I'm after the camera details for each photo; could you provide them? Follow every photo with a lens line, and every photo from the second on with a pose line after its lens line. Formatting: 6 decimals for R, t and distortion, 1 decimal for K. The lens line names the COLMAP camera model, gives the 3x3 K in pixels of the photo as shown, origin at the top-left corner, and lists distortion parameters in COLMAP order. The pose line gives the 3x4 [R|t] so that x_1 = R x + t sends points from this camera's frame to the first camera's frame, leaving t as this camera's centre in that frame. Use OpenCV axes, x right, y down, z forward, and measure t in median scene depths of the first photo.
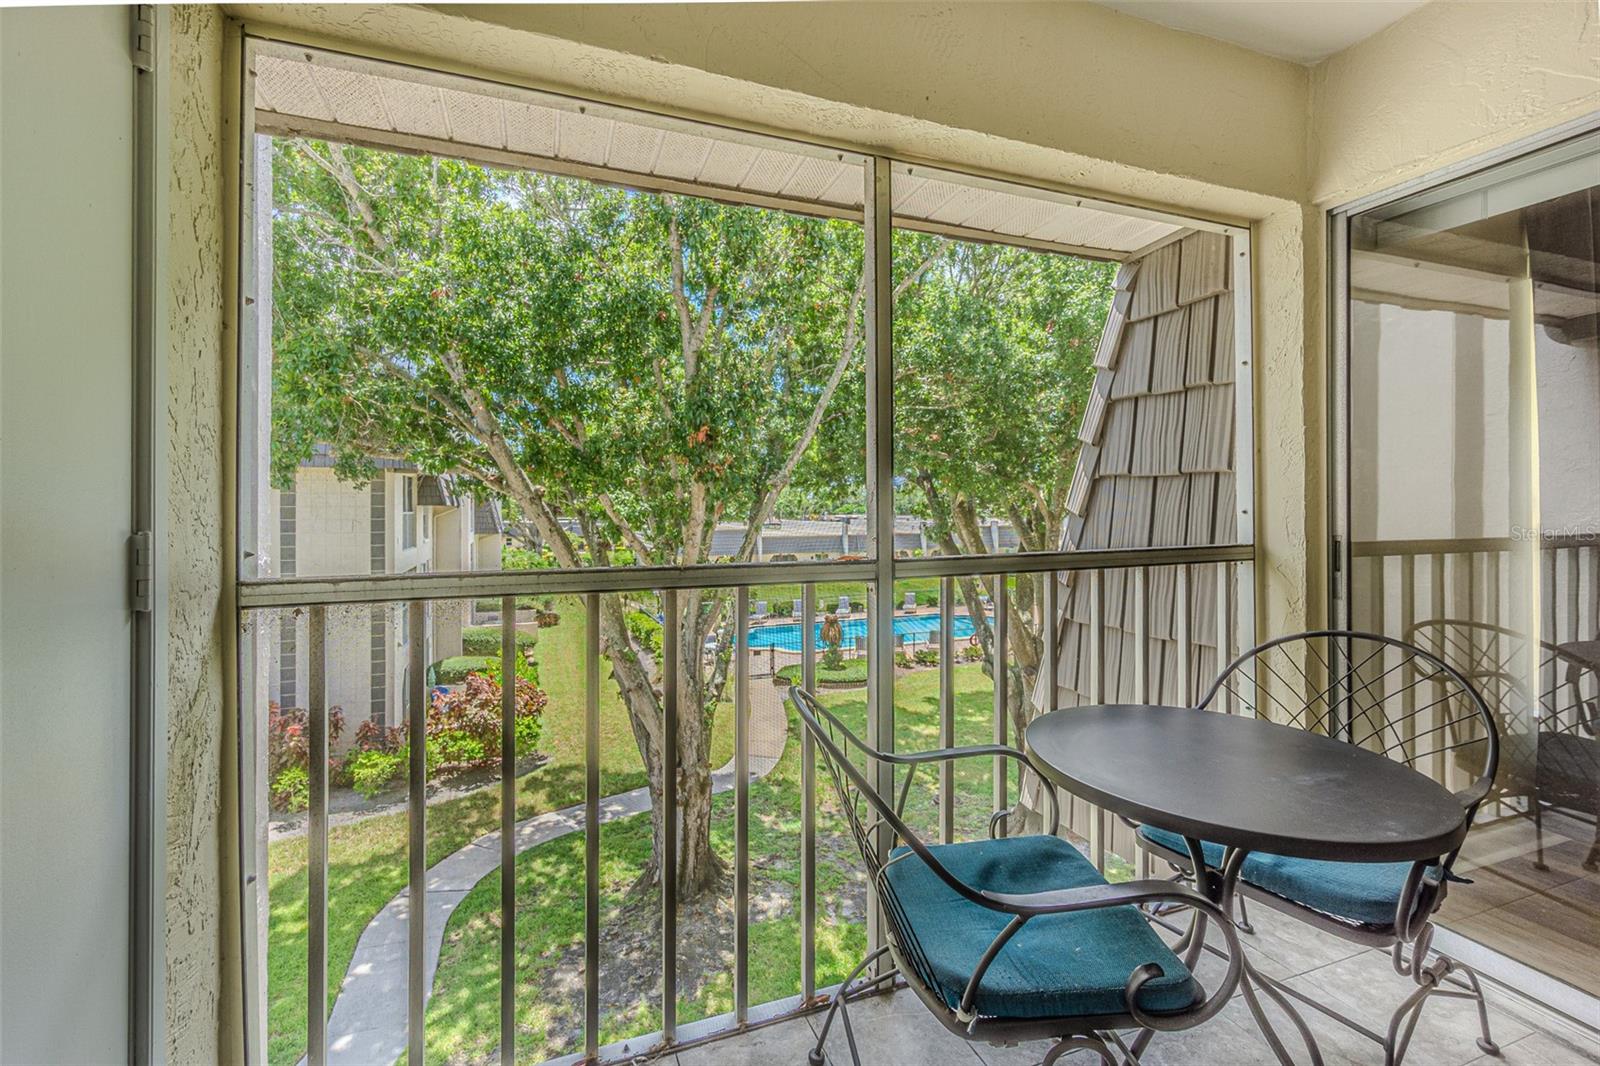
lens RADIAL K [[690.5, 0, 772.4], [0, 690.5, 504.5], [0, 0, 1]] dist [-0.011860, 0.004139]
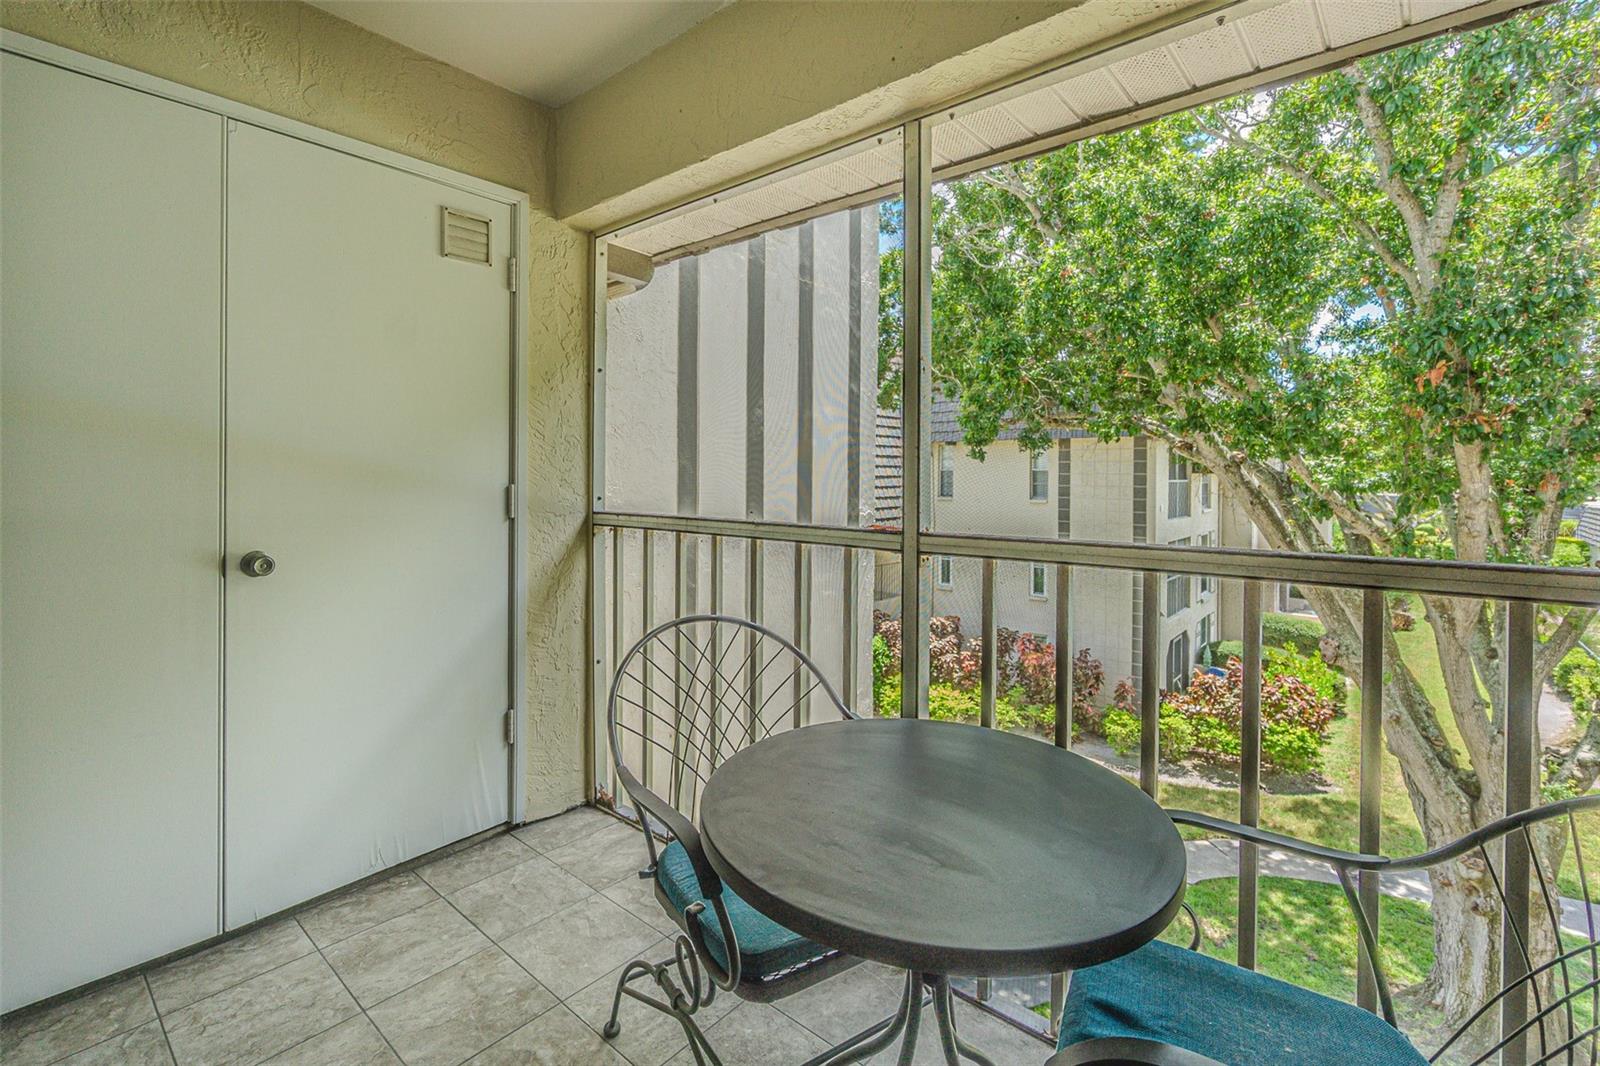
lens RADIAL K [[690.5, 0, 754.1], [0, 690.5, 478.2], [0, 0, 1]] dist [-0.011860, 0.004139]
pose [[0.464946, 0.010655, -0.885275, 0.107386], [-0.002940, 0.999941, 0.010491, -0.000684], [0.885334, -0.002275, 0.464950, 0.039894]]
